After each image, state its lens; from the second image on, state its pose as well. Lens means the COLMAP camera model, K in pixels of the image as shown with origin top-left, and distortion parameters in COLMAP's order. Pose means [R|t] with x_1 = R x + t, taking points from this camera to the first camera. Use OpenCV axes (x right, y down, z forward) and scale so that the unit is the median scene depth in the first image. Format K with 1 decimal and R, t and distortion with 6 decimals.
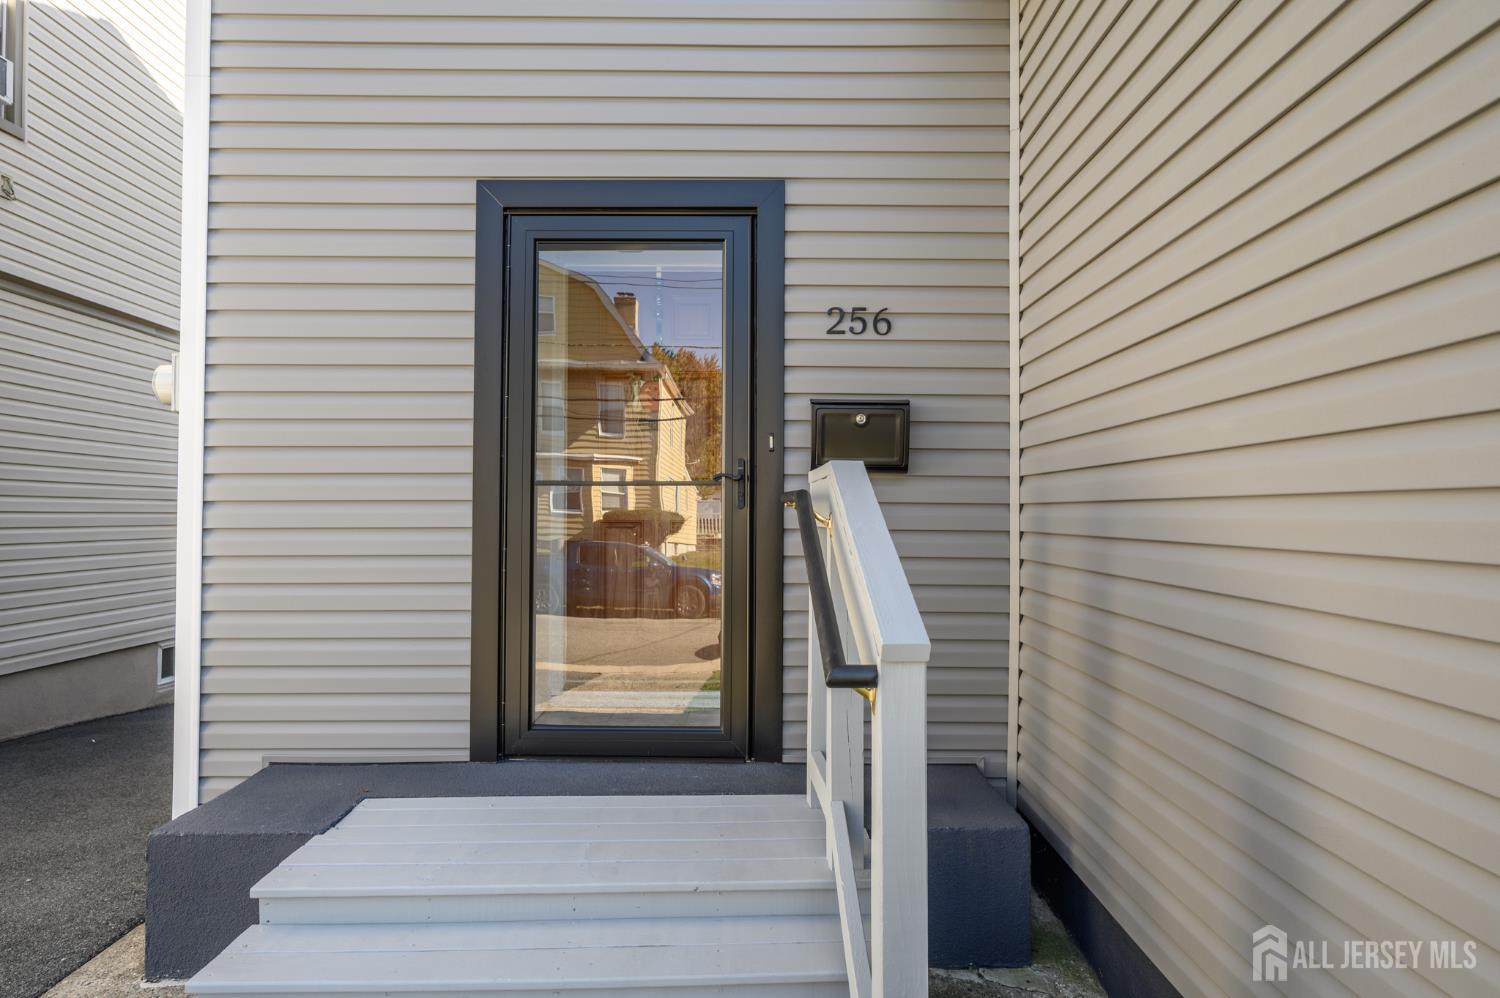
lens RADIAL K [[866.7, 0, 754.1], [0, 866.7, 500.7], [0, 0, 1]] dist [0.000489, 0.000027]
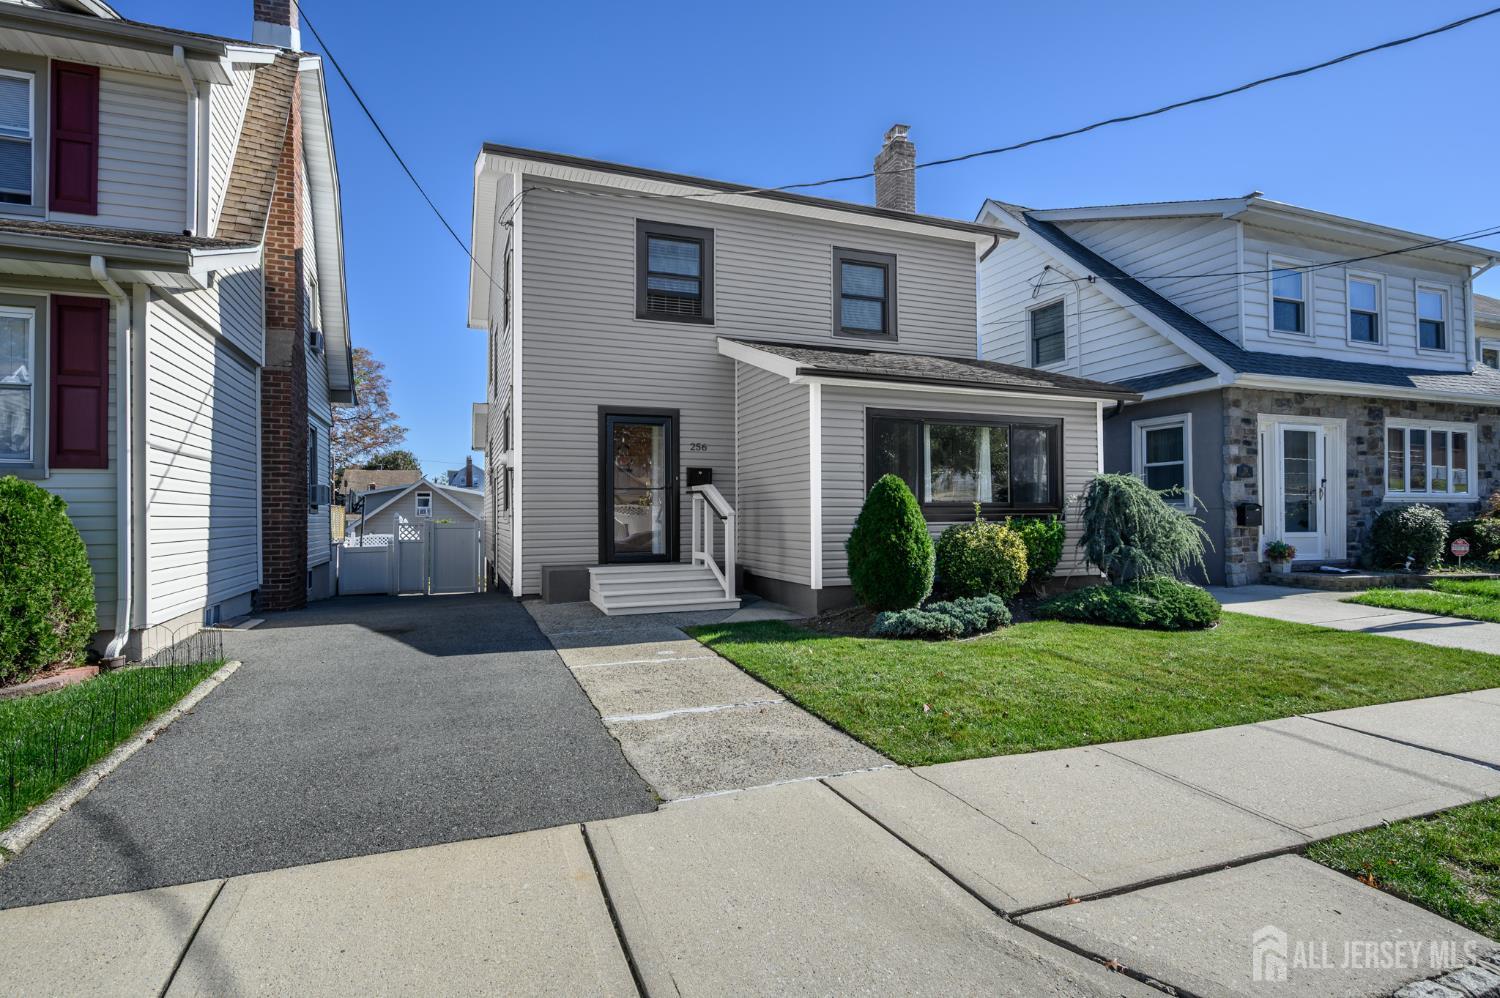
lens RADIAL K [[768.9, 0, 752.4], [0, 768.9, 502.3], [0, 0, 1]] dist [0.000004, 0.000000]
pose [[0.936100, 0.002262, 0.351728, -0.861494], [-0.005175, 0.999960, 0.007342, 0.013837], [-0.351697, -0.008693, 0.936073, -2.303260]]
